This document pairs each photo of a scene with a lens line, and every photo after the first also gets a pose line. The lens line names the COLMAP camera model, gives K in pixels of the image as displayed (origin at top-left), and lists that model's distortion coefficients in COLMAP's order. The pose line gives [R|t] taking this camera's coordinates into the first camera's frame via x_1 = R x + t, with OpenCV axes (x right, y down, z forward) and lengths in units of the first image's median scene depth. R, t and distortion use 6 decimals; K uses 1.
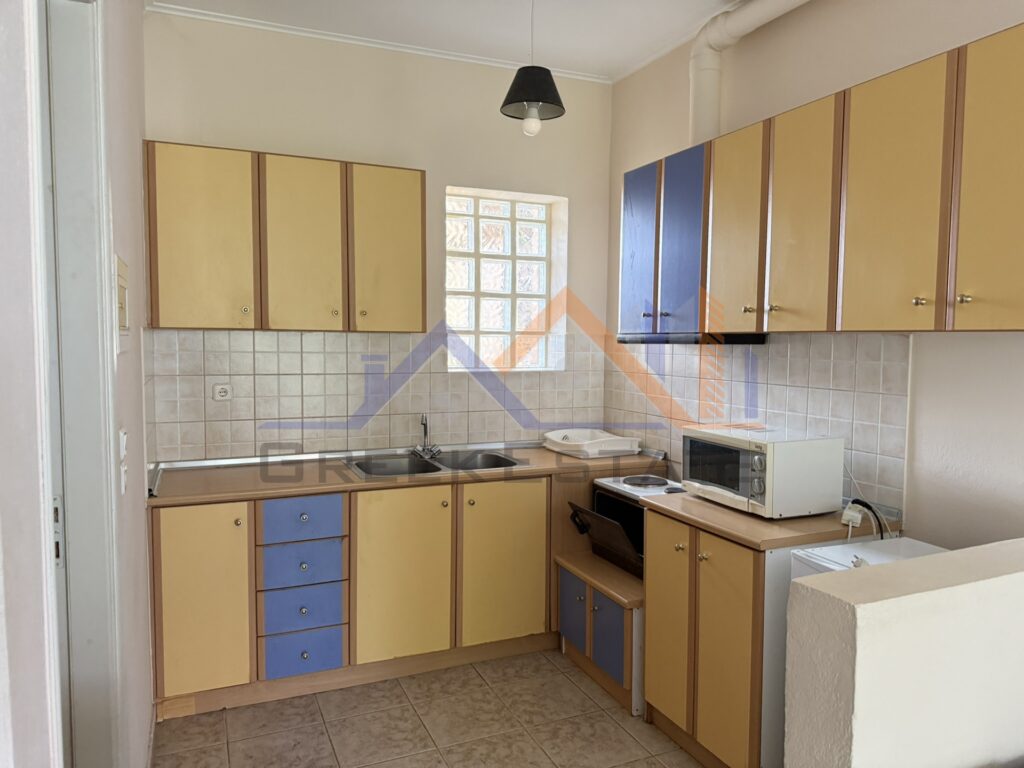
lens RADIAL K [[753.3, 0, 516.6], [0, 753.3, 385.0], [0, 0, 1]] dist [0.105277, -0.087239]
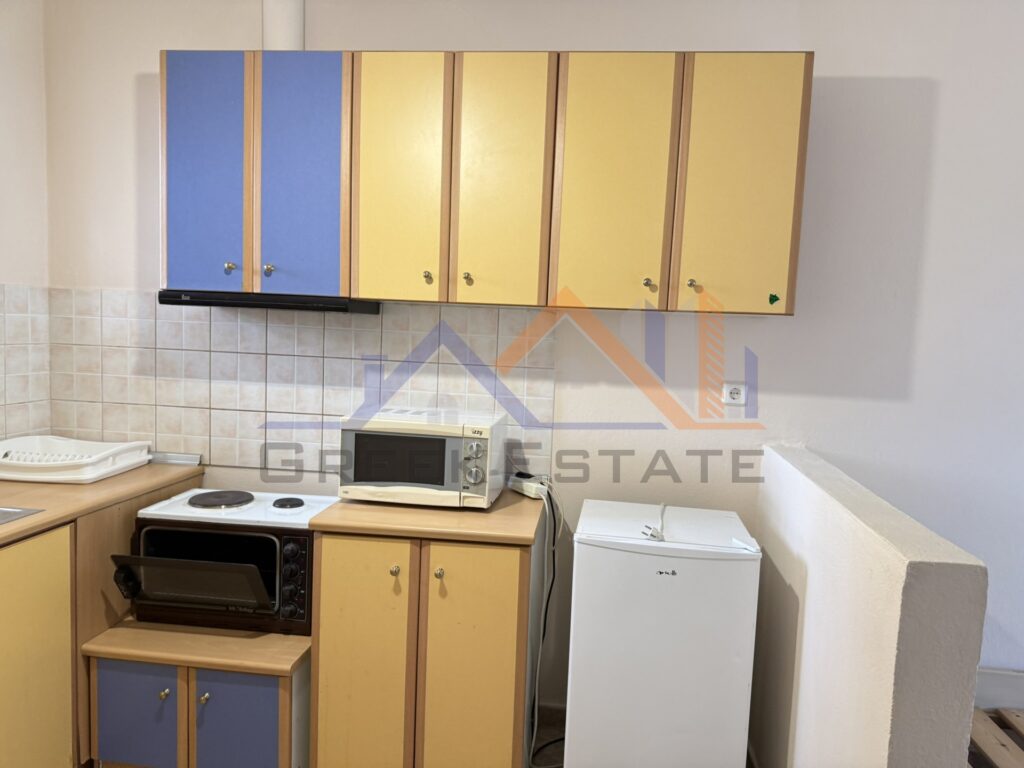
lens RADIAL K [[753.3, 0, 516.6], [0, 753.3, 385.0], [0, 0, 1]] dist [0.105277, -0.087239]
pose [[0.499187, -0.057214, 0.864603, -0.327247], [0.017555, 0.998281, 0.055924, -0.017120], [-0.866317, -0.012738, 0.499333, 0.408786]]
